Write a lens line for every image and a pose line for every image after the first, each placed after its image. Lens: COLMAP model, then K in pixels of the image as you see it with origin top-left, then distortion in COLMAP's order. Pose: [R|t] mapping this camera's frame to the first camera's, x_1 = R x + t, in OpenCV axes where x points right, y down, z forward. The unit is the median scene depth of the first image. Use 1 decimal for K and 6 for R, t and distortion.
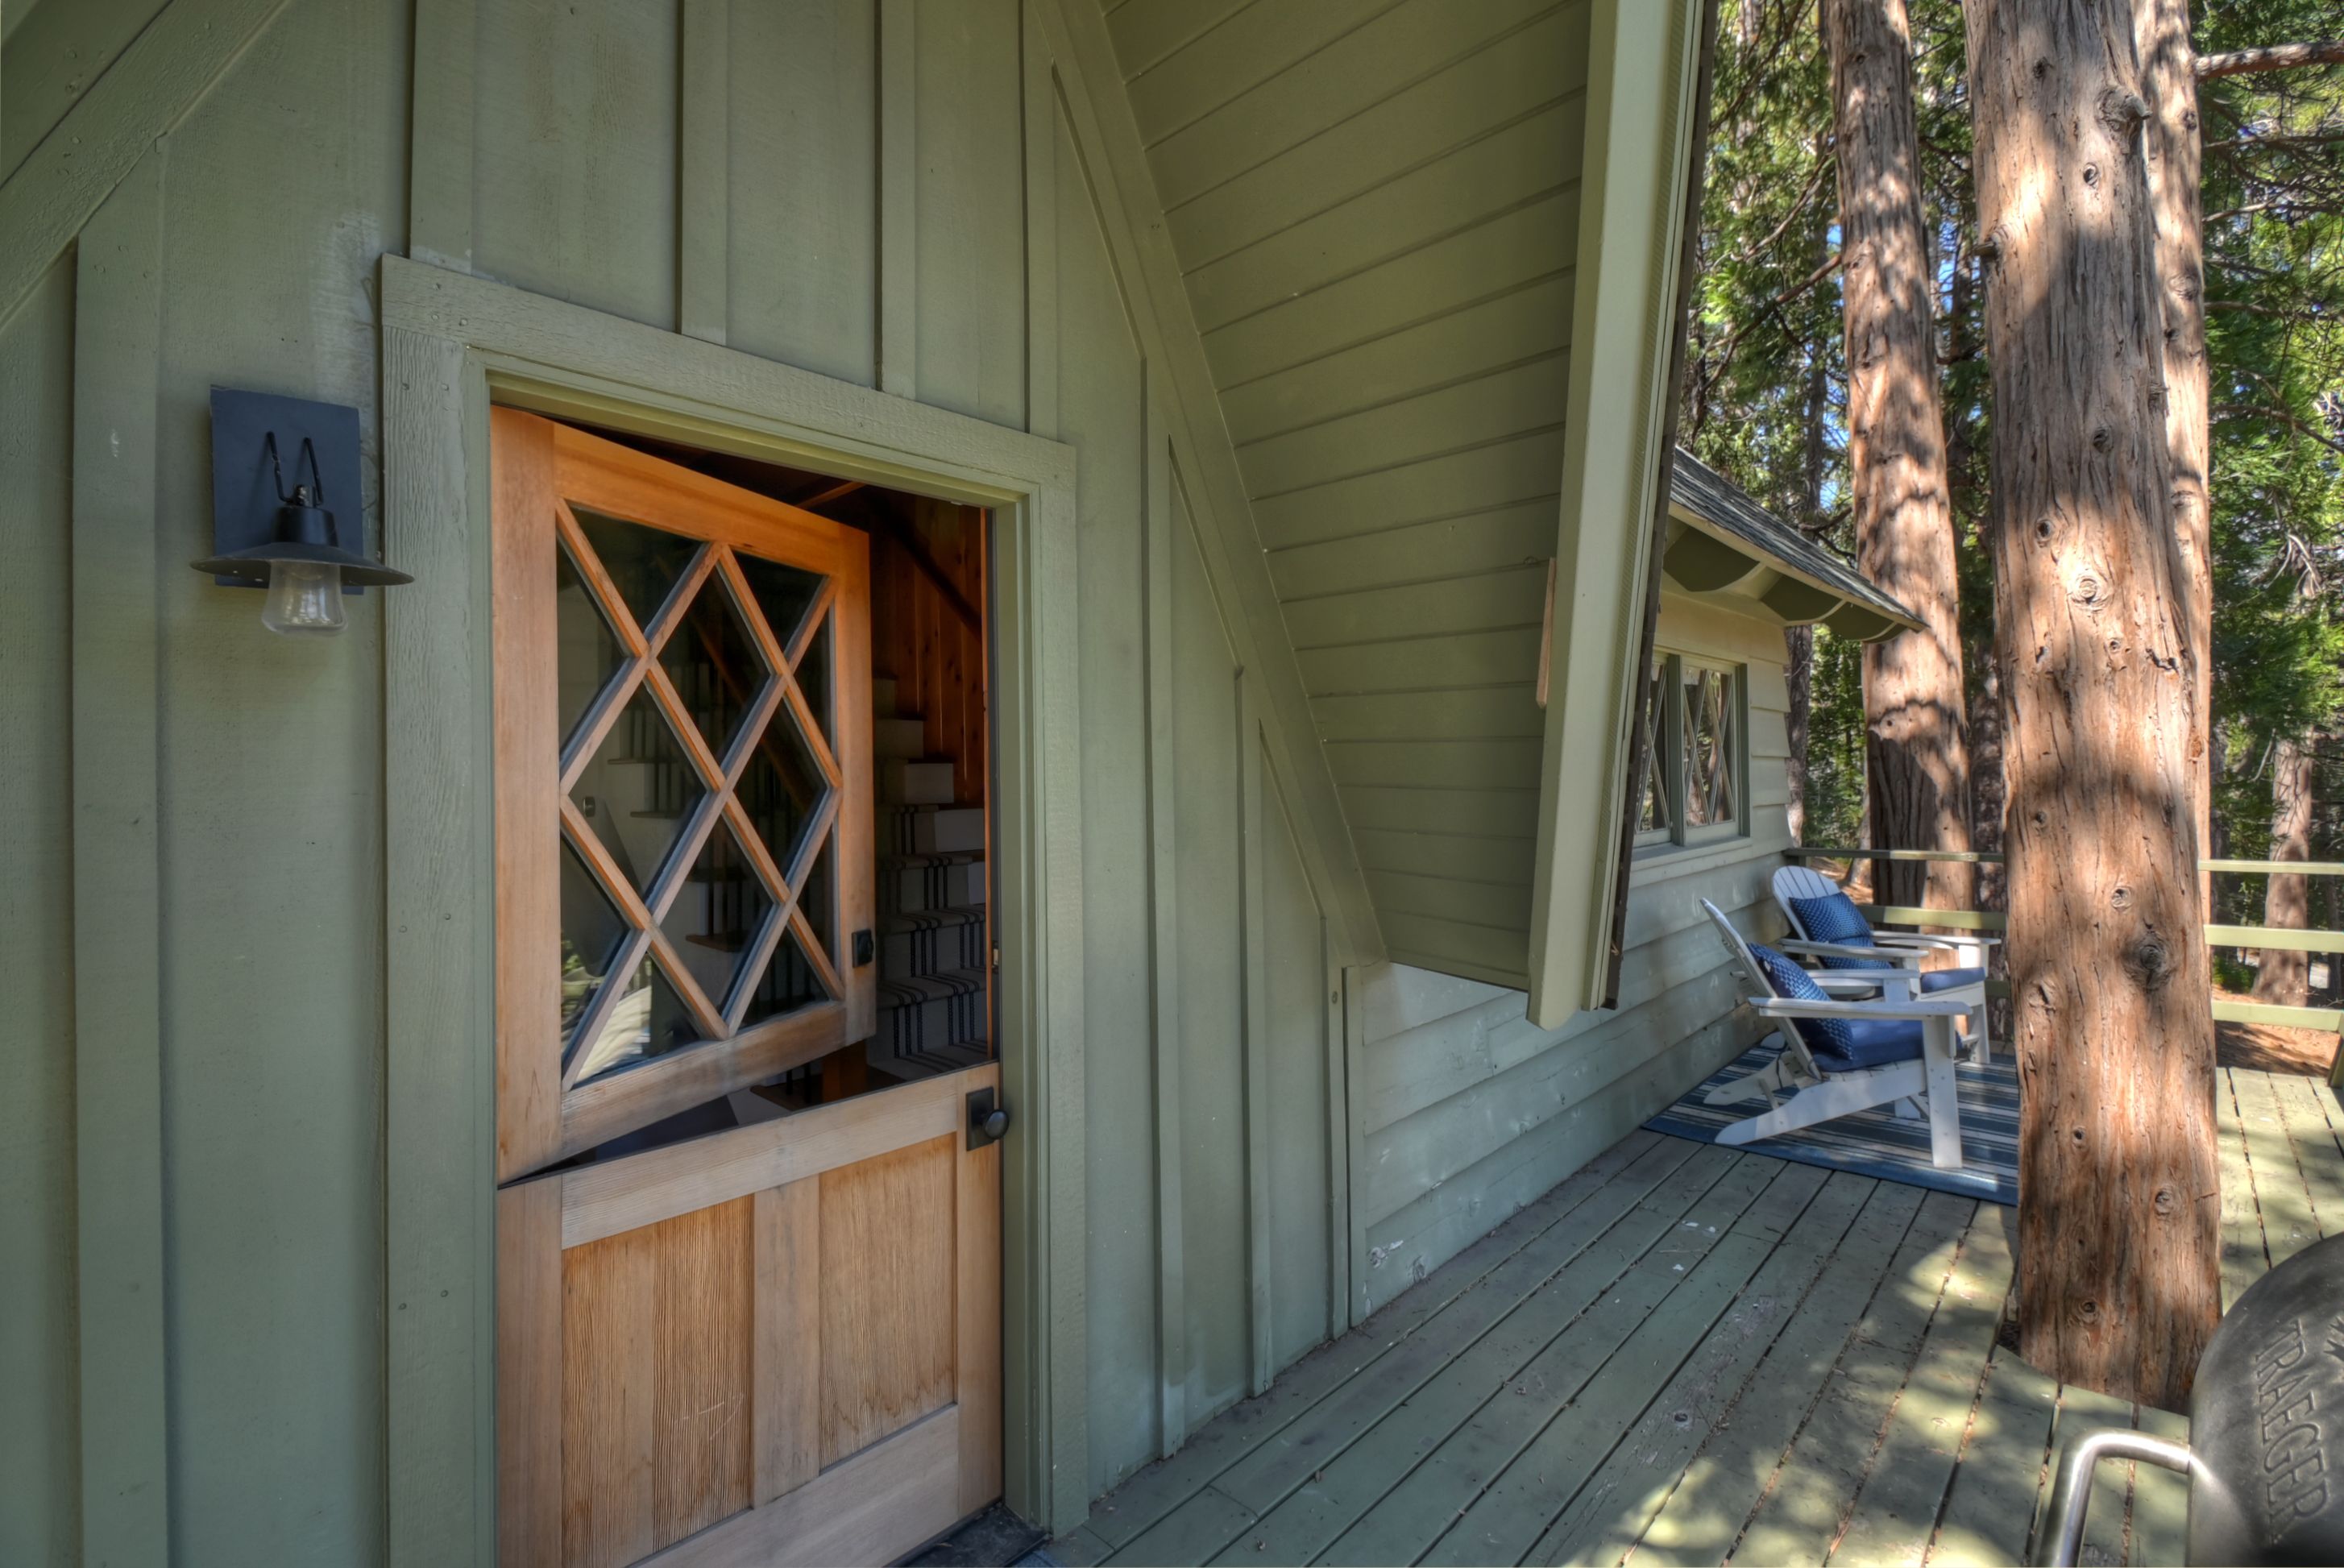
lens RADIAL K [[1039.7, 0, 1173.3], [0, 1039.7, 774.6], [0, 0, 1]] dist [-0.000722, -0.000044]
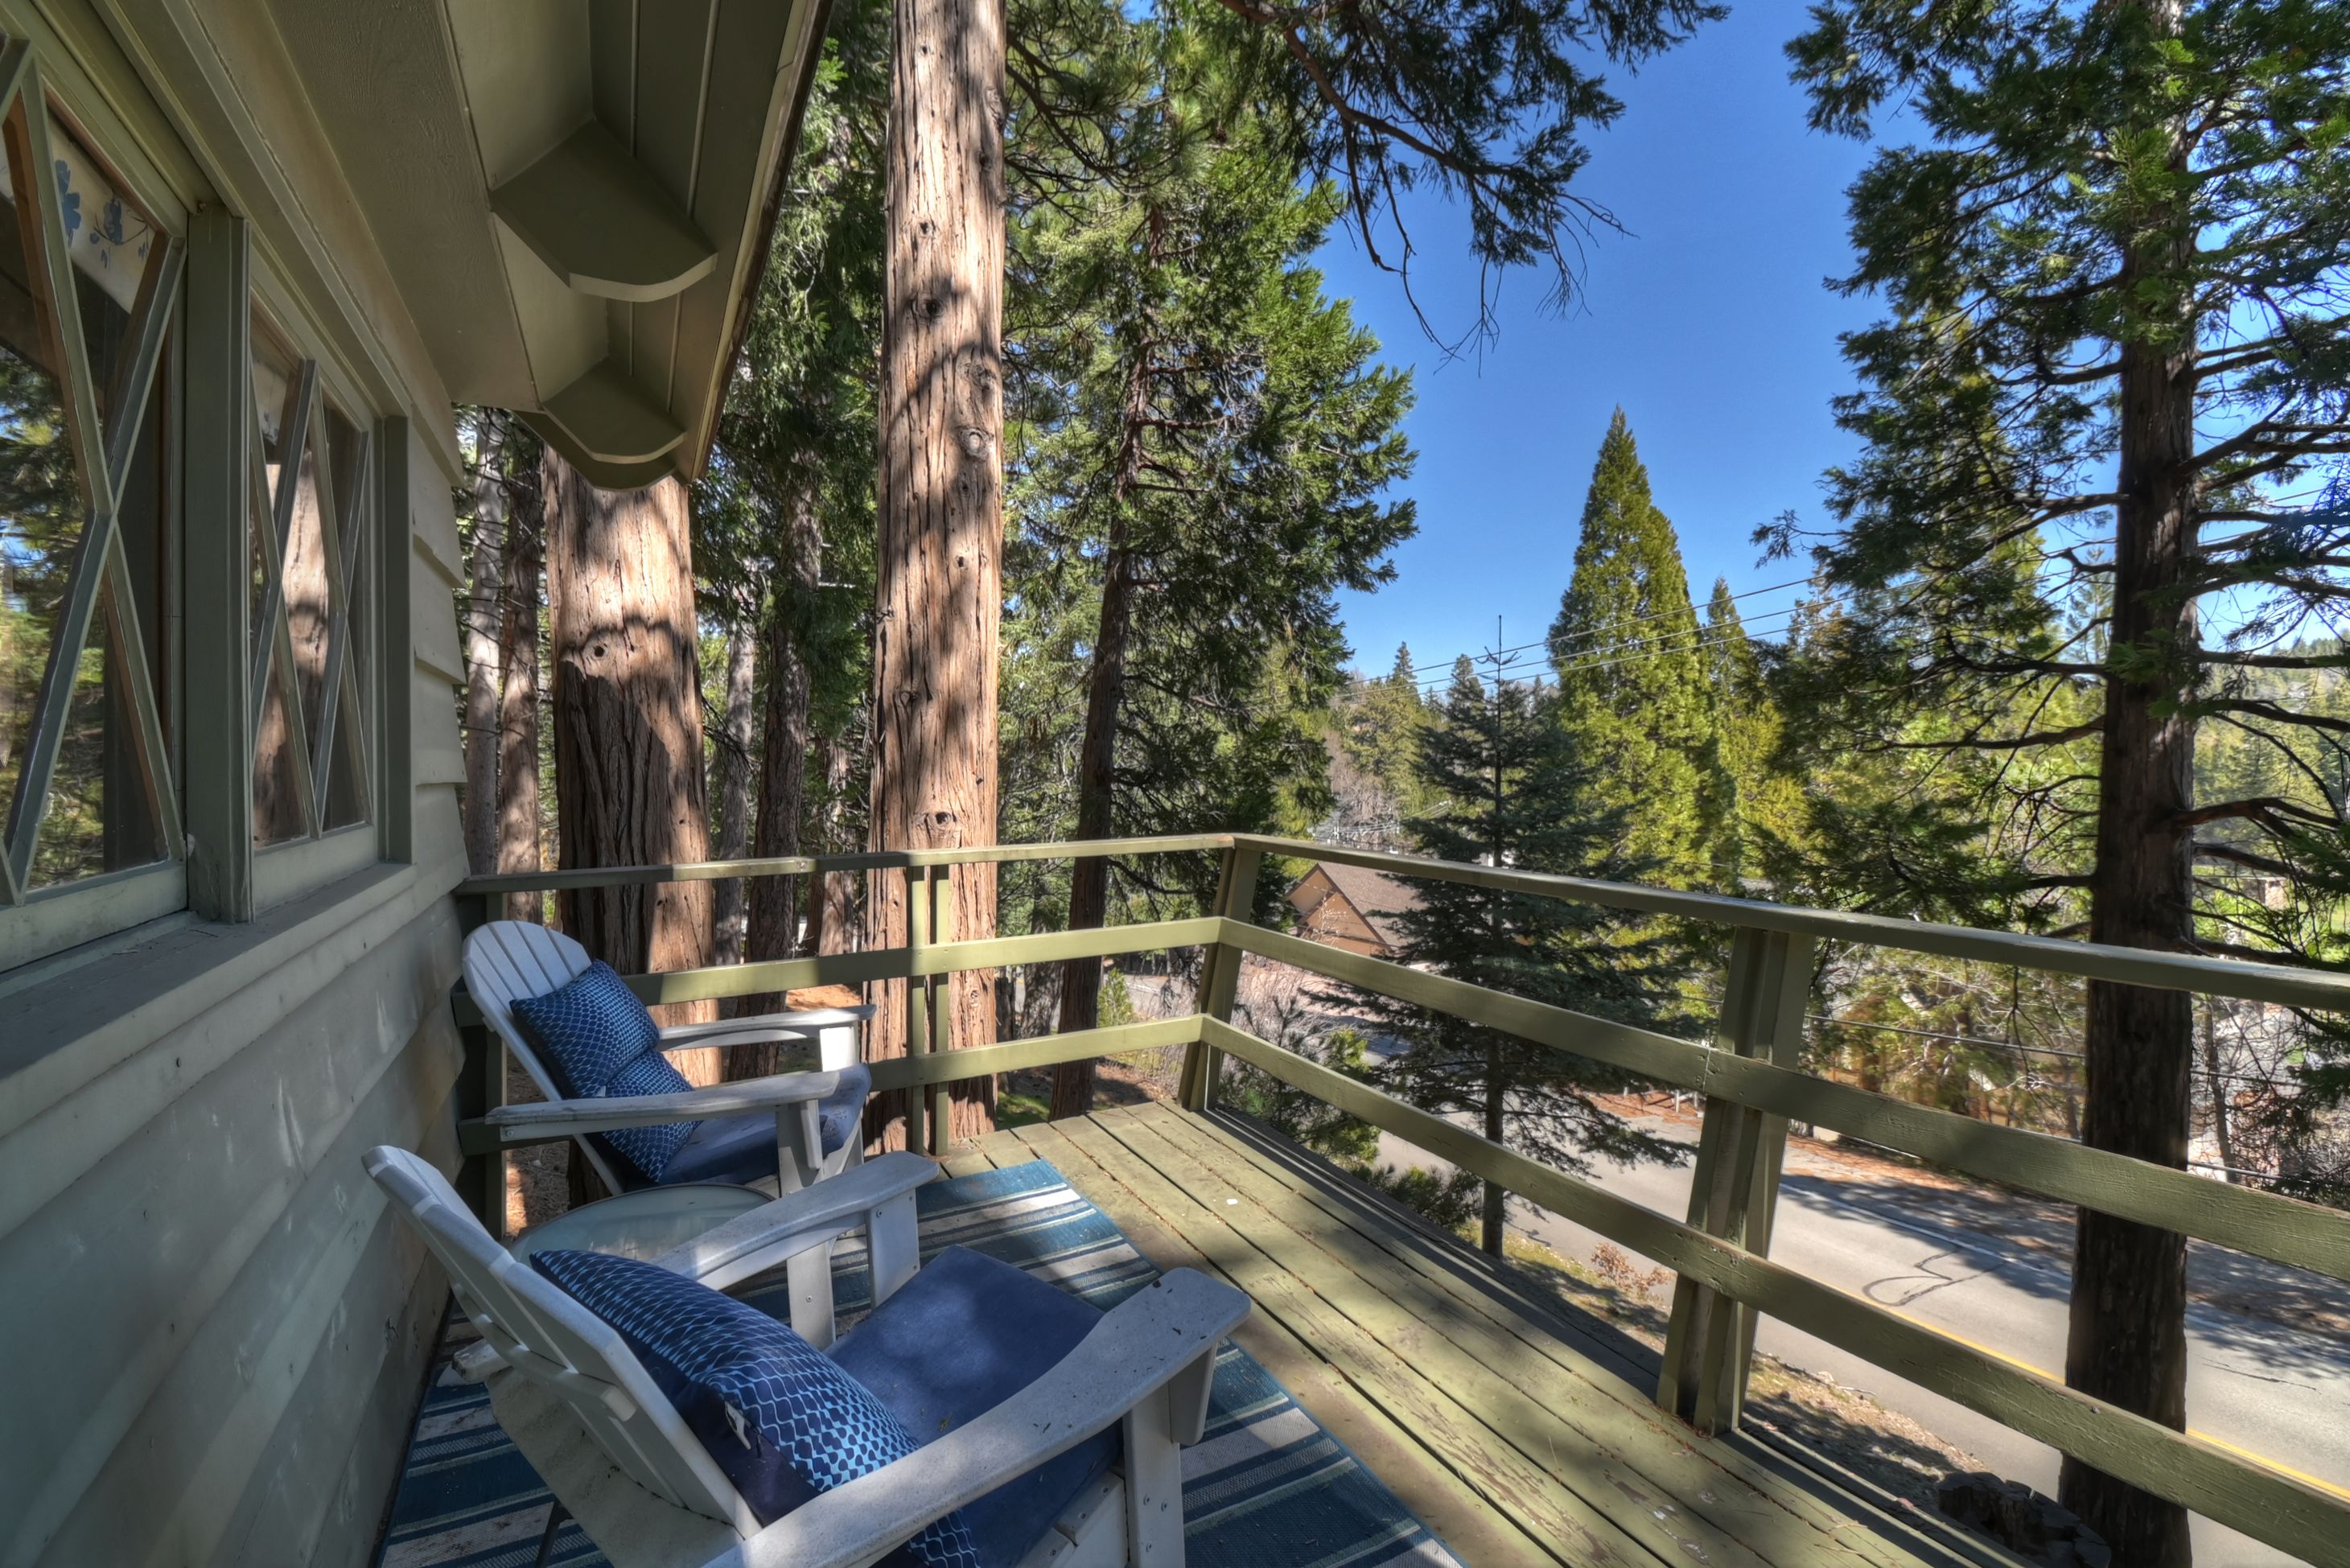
lens RADIAL K [[1046.7, 0, 1177.4], [0, 1046.7, 775.7], [0, 0, 1]] dist [0.006682, -0.002840]
pose [[0.317978, 0.000131, 0.948098, 0.224168], [-0.005798, 0.999982, 0.001806, 0.019709], [-0.948080, -0.006071, 0.317973, 0.498290]]
